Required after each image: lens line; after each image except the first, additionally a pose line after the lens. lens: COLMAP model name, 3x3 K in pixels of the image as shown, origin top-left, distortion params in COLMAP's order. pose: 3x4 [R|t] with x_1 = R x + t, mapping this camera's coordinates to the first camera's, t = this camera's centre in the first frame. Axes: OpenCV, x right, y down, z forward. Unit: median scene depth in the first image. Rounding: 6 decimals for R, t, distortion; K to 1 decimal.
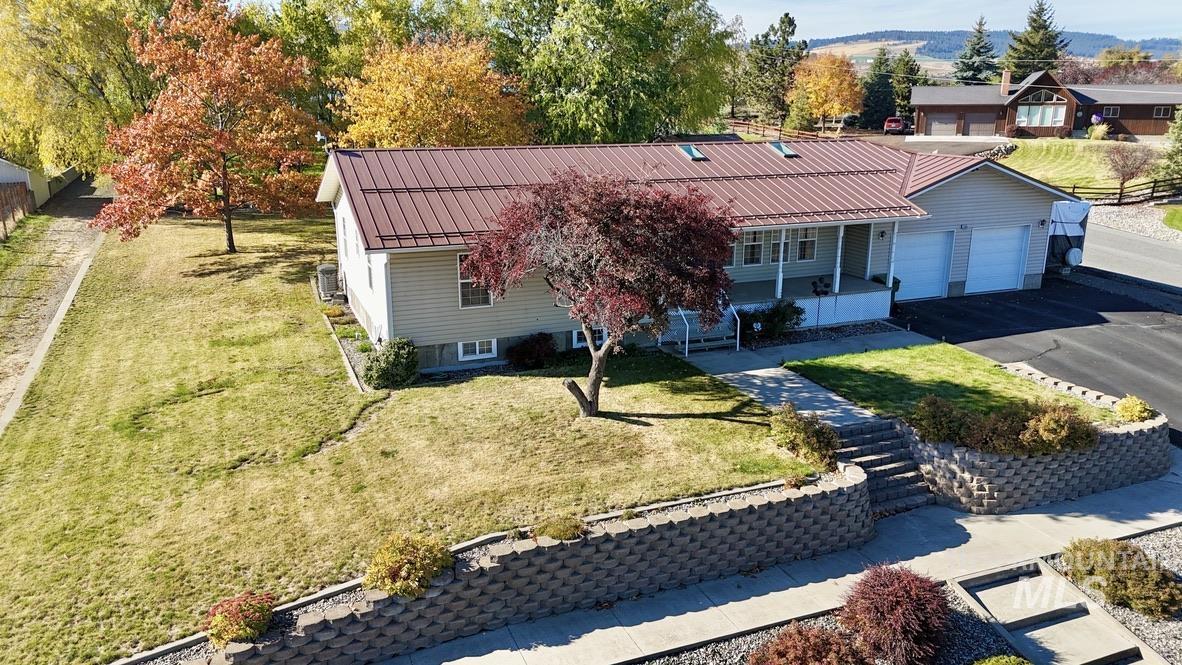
lens RADIAL K [[880.5, 0, 594.1], [0, 880.5, 330.4], [0, 0, 1]] dist [0.057343, -0.005757]
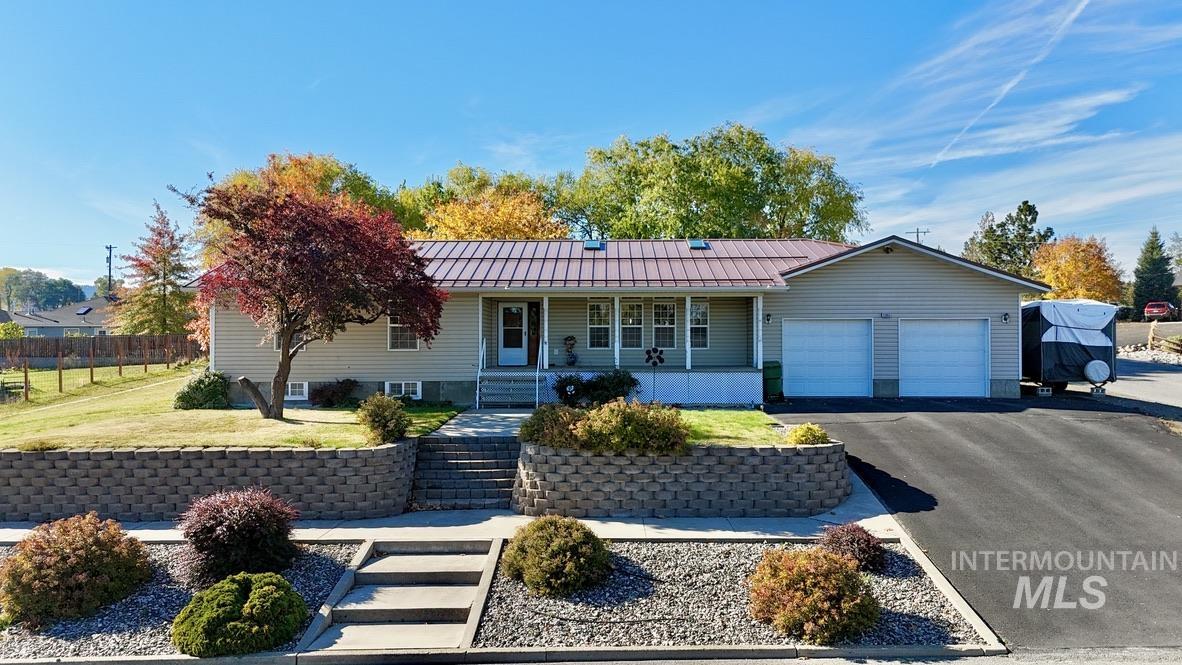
lens RADIAL K [[880.5, 0, 594.1], [0, 880.5, 330.4], [0, 0, 1]] dist [0.057343, -0.005757]
pose [[0.921276, -0.007843, -0.388832, 0.180242], [-0.096346, 0.964028, -0.247723, 0.052074], [0.376788, 0.265683, 0.887380, 0.044333]]
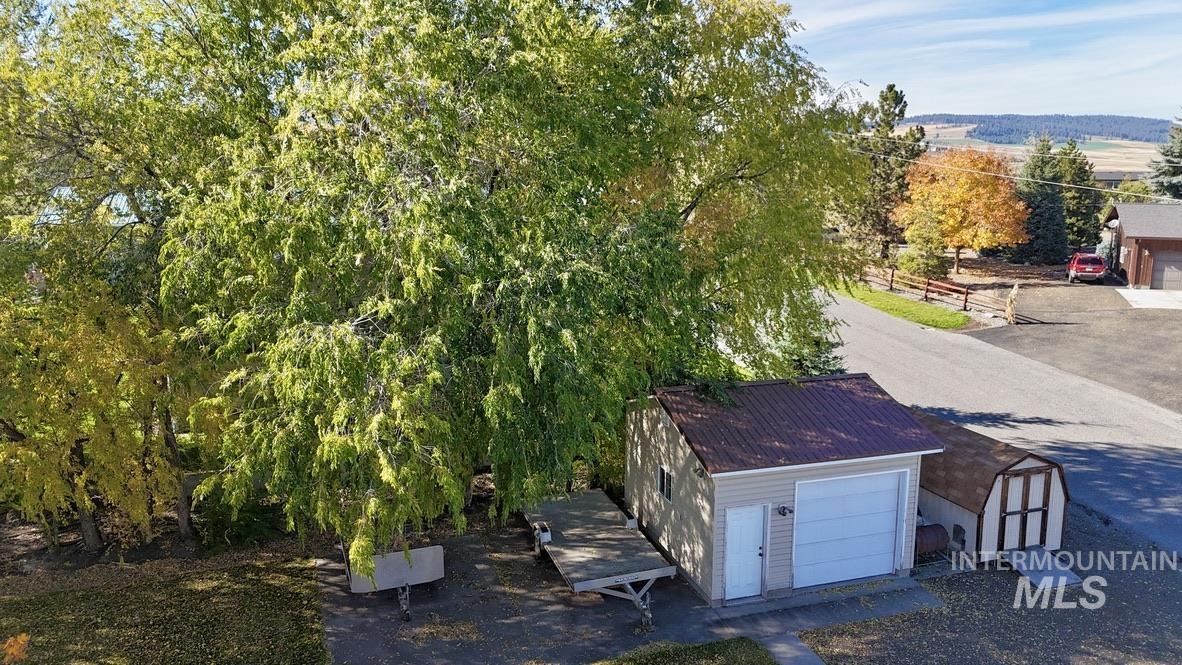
lens RADIAL K [[880.5, 0, 594.1], [0, 880.5, 330.4], [0, 0, 1]] dist [0.057343, -0.005757]
pose [[0.998649, 0.016508, -0.049266, 0.042453], [-0.020615, 0.996249, -0.084041, -0.136733], [0.047694, 0.084943, 0.995244, 0.409658]]
